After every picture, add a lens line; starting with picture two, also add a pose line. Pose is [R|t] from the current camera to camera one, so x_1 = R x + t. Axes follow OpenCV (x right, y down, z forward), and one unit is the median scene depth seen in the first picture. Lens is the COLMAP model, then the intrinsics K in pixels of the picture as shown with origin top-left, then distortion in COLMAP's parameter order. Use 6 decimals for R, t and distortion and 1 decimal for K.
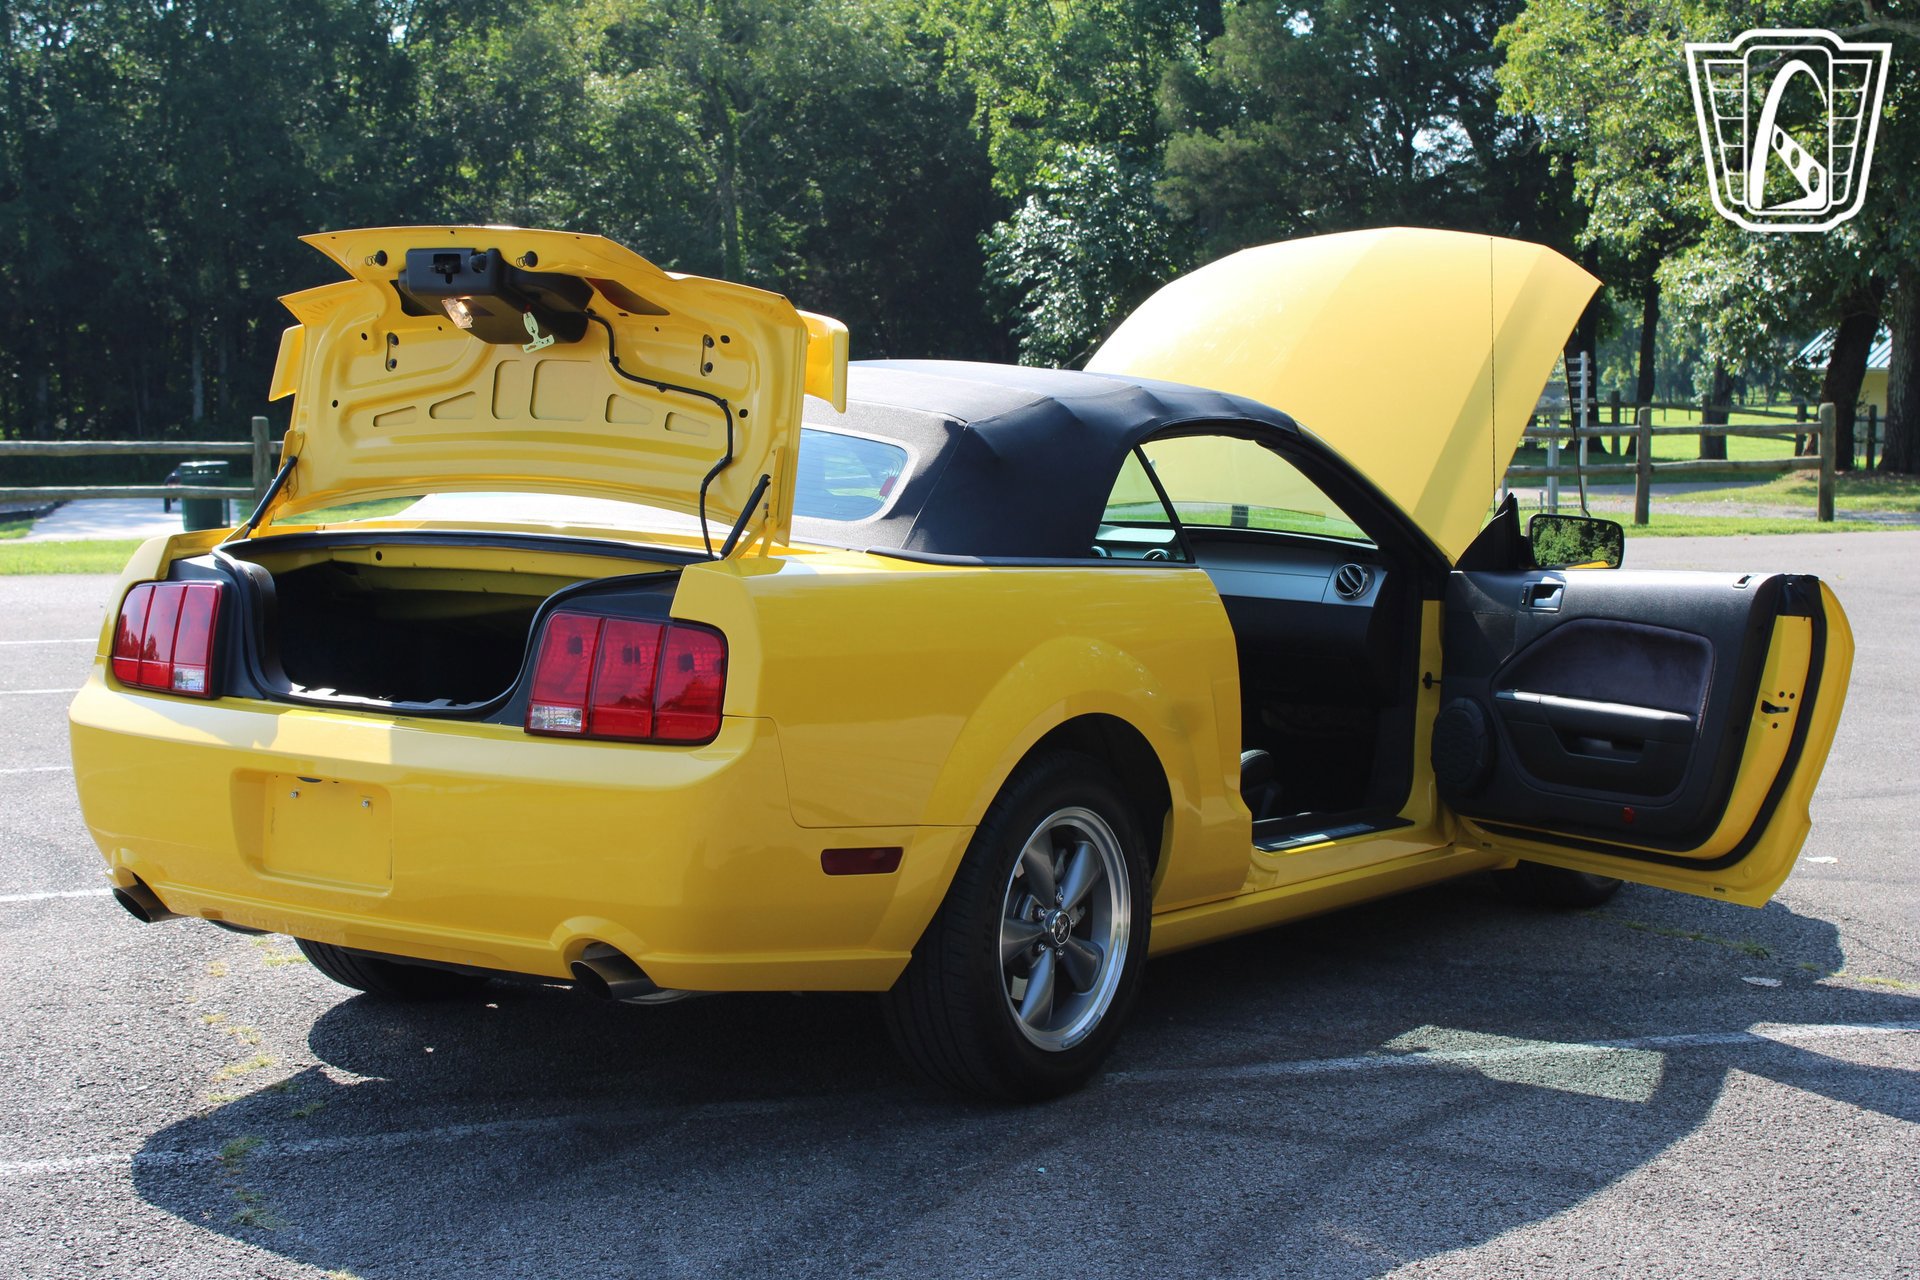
lens RADIAL K [[2984.4, 0, 959.0], [0, 2984.4, 634.7], [0, 0, 1]] dist [-0.010947, 0.000000]
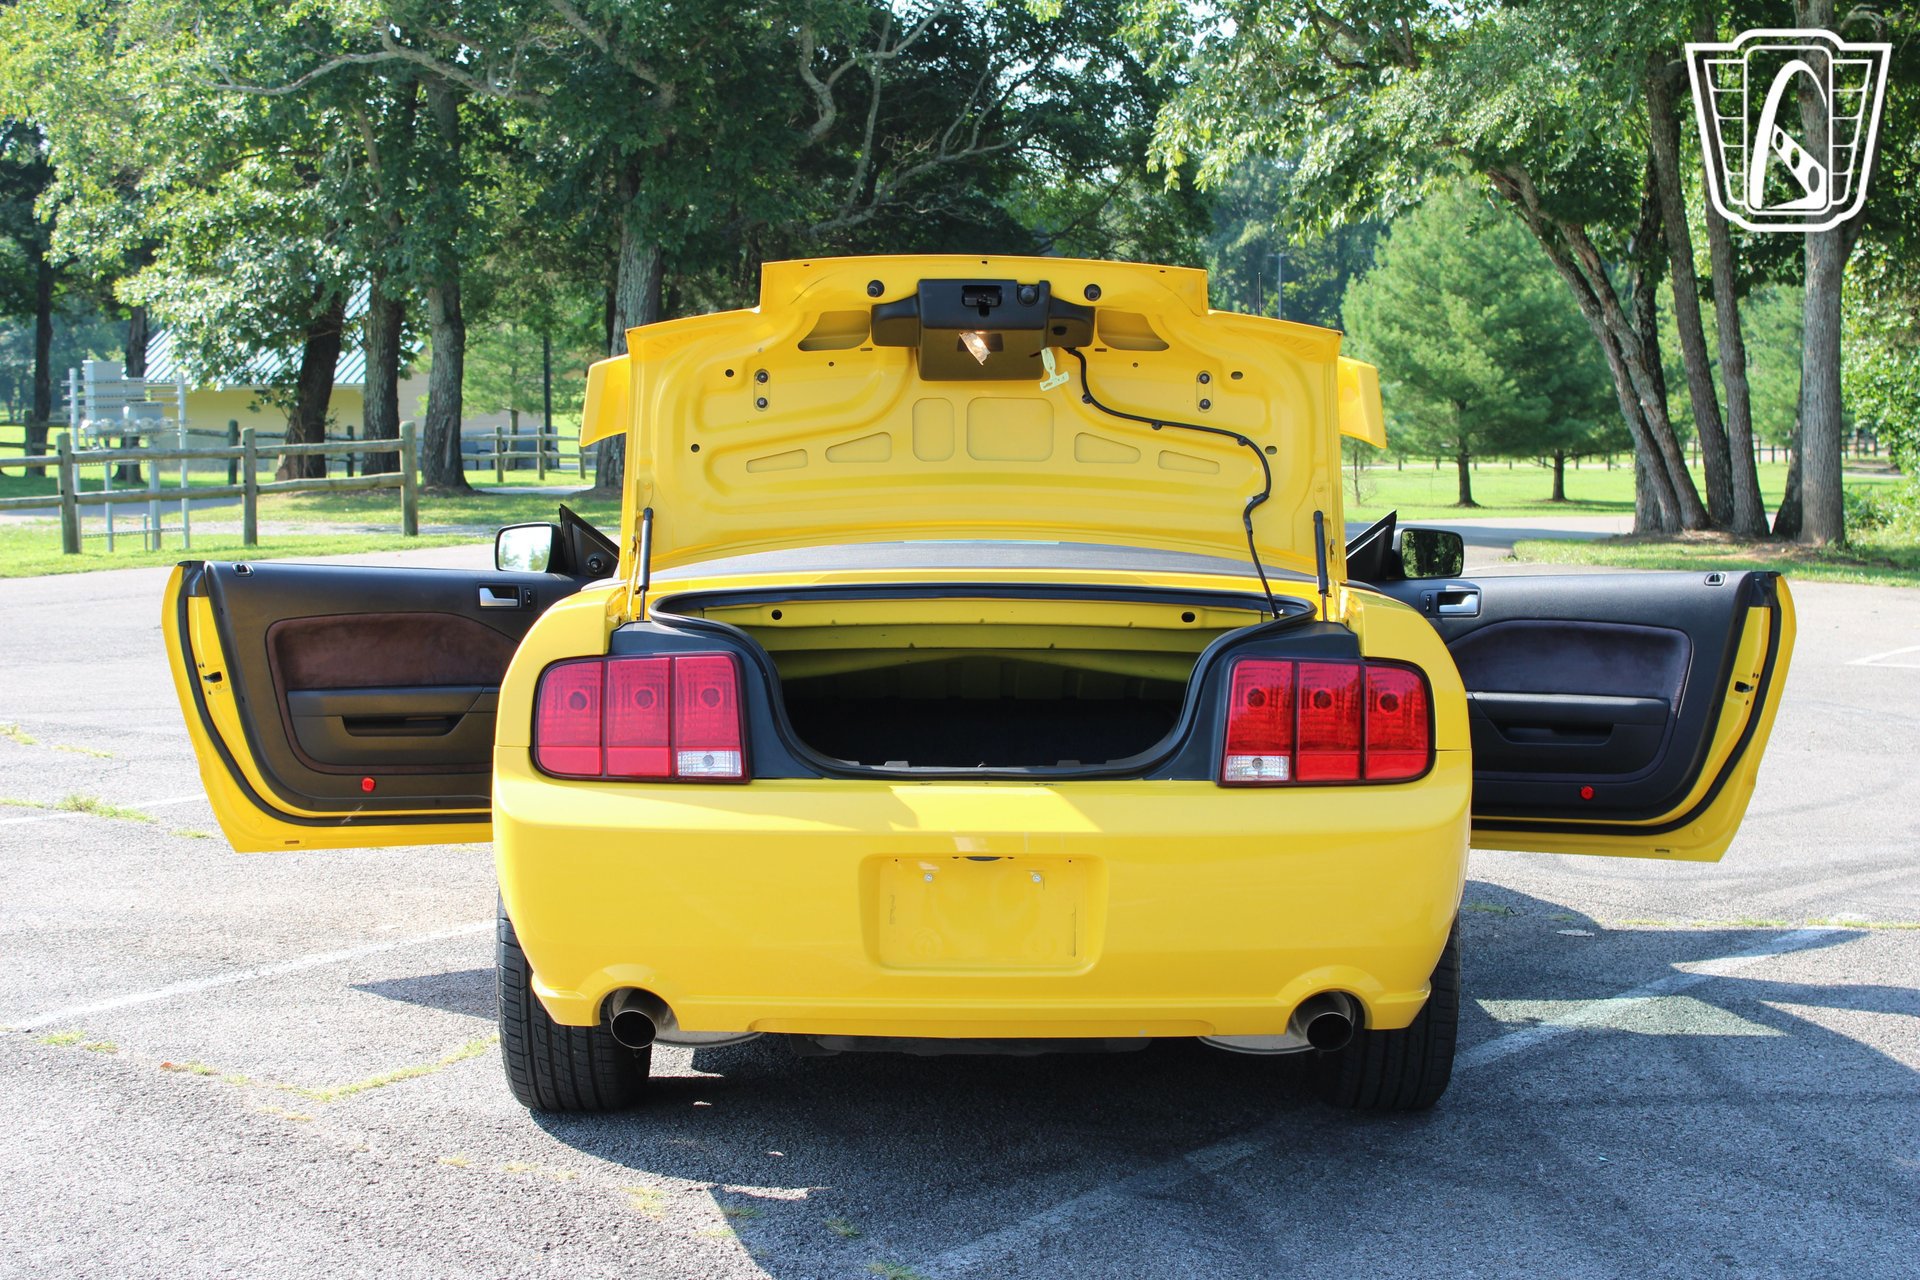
lens RADIAL K [[2984.4, 0, 959.0], [0, 2984.4, 645.8], [0, 0, 1]] dist [-0.010947, 0.000000]
pose [[0.826317, -0.055949, 0.560420, -0.655122], [0.056925, 0.998255, 0.015727, -0.028133], [-0.560321, 0.018907, 0.828059, 0.218072]]
